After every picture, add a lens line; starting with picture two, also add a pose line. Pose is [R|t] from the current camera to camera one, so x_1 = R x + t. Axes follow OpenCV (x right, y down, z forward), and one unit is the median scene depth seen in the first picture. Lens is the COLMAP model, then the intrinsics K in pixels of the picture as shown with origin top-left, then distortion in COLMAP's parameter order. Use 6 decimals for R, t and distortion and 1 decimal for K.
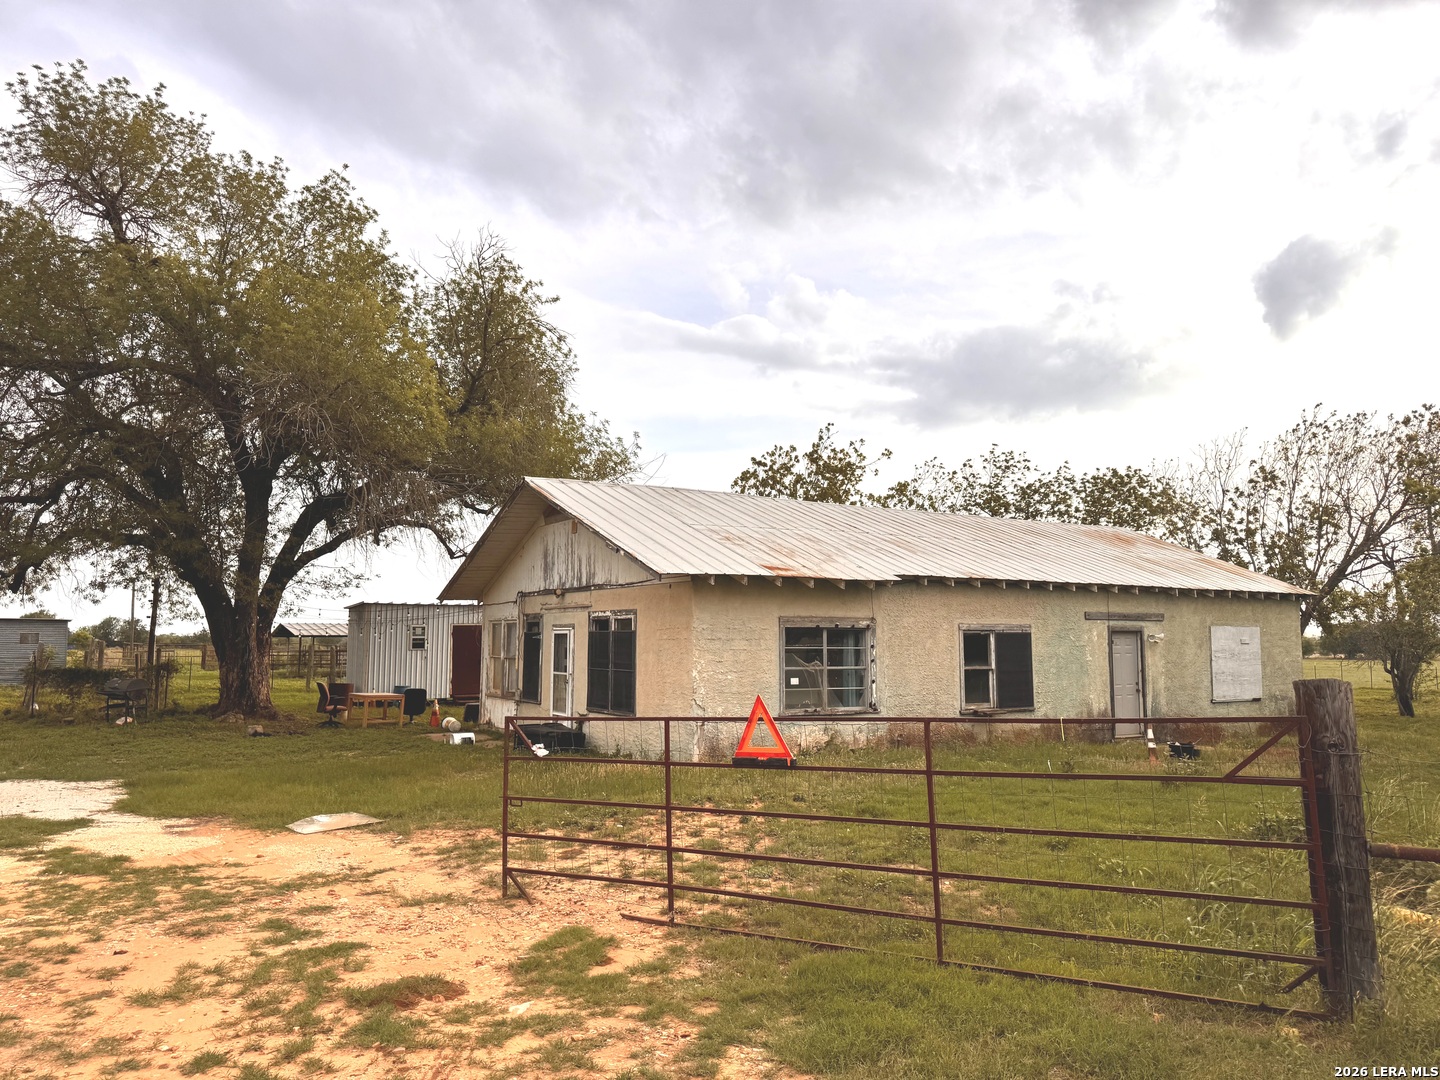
lens RADIAL K [[1211.1, 0, 720.0], [0, 1211.1, 540.0], [0, 0, 1]] dist [0.006629, 0.053808]
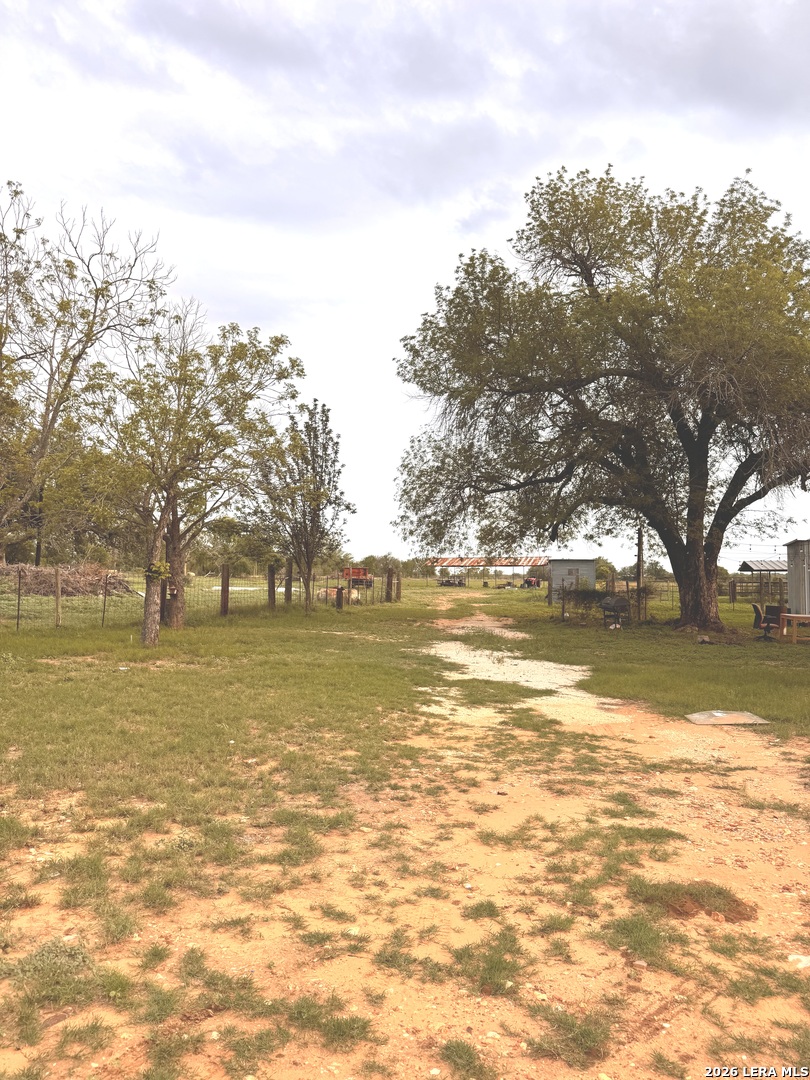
lens RADIAL K [[838.4, 0, 271.6], [0, 838.4, 541.1], [0, 0, 1]] dist [0.000411, -0.010118]
pose [[0.638395, -0.022159, -0.769390, 0.018290], [0.053397, 0.998452, 0.015549, 0.018575], [0.767855, -0.051010, 0.638590, 0.110276]]
